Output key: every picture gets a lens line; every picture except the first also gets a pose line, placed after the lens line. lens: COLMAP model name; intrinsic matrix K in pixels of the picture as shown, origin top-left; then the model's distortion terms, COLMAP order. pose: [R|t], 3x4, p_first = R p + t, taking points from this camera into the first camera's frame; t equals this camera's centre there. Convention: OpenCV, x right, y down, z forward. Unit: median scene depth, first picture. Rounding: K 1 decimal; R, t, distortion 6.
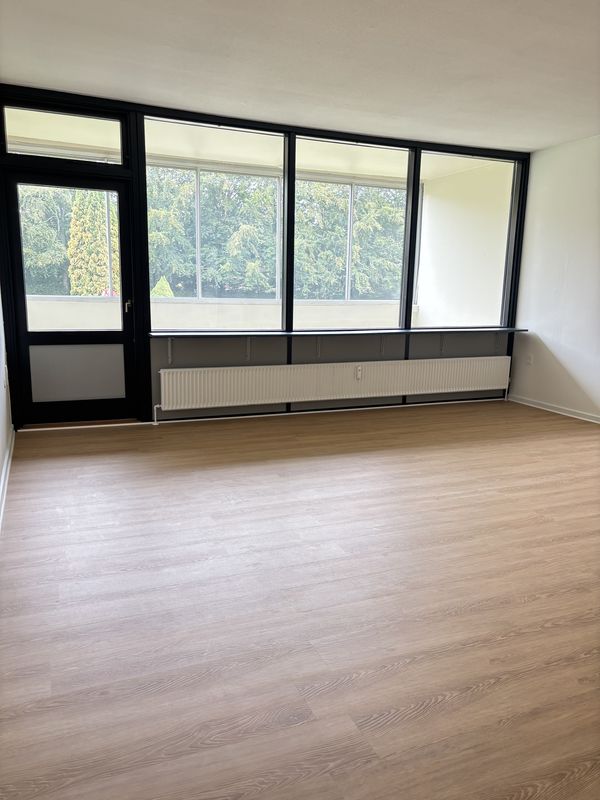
lens RADIAL K [[607.9, 0, 298.9], [0, 607.9, 402.8], [0, 0, 1]] dist [0.047044, -0.052340]
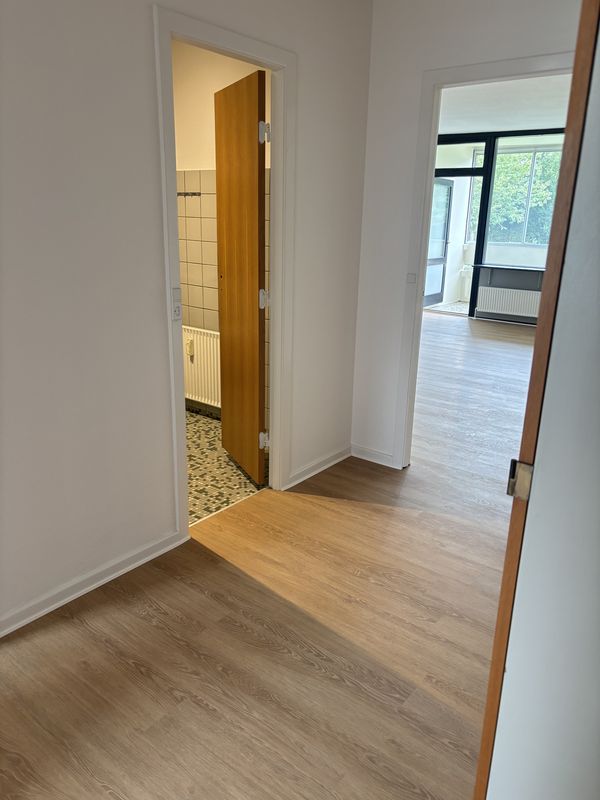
lens RADIAL K [[607.9, 0, 298.9], [0, 607.9, 402.8], [0, 0, 1]] dist [0.047044, -0.052340]
pose [[0.483676, 0.251876, -0.838222, 0.936303], [-0.179093, 0.965915, 0.186905, 0.028074], [0.856728, 0.059718, 0.512299, -0.271859]]
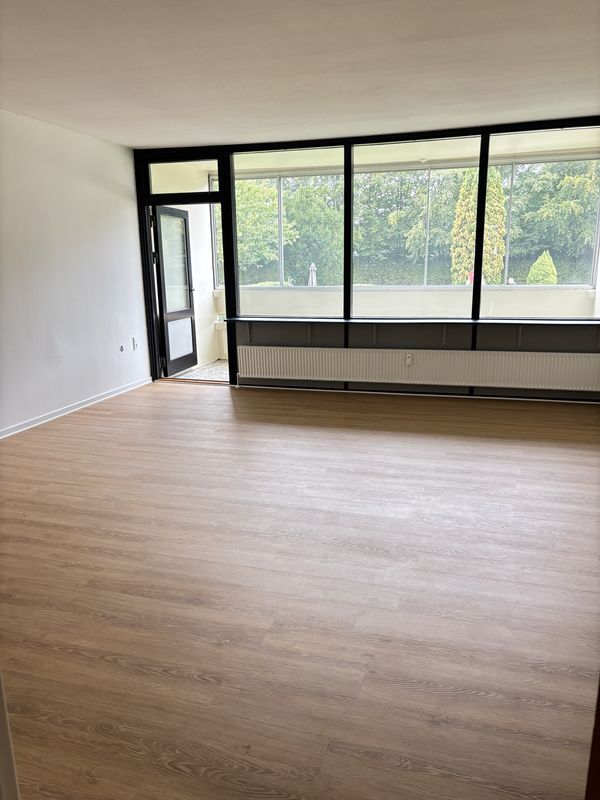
lens RADIAL K [[607.9, 0, 298.9], [0, 607.9, 402.8], [0, 0, 1]] dist [0.047044, -0.052340]
pose [[0.769765, 0.118150, -0.627298, 0.626963], [-0.091212, 0.992996, 0.075100, -0.037731], [0.631777, -0.000592, 0.775150, 0.058911]]
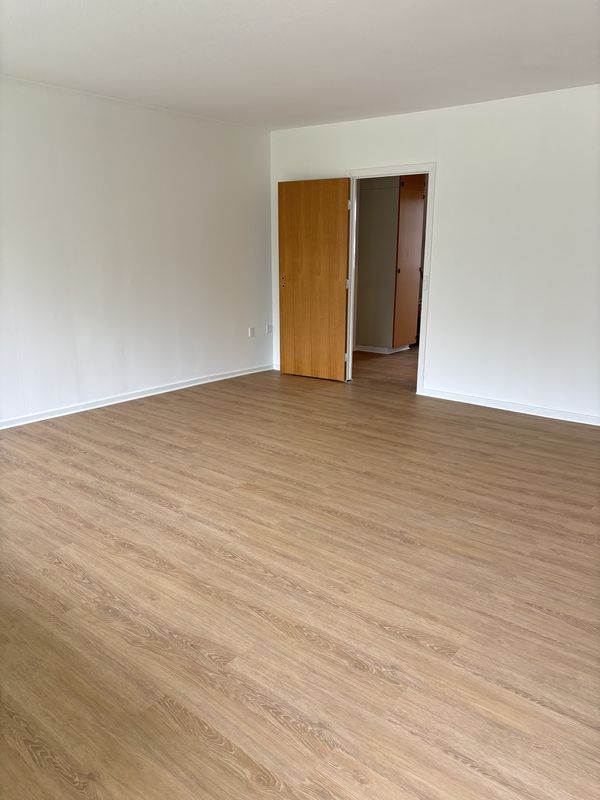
lens RADIAL K [[607.9, 0, 298.9], [0, 607.9, 402.8], [0, 0, 1]] dist [0.047044, -0.052340]
pose [[-0.453844, -0.242980, 0.857314, -0.321949], [0.158481, 0.924756, 0.345991, -0.184349], [-0.876875, 0.292893, -0.381188, 0.733164]]
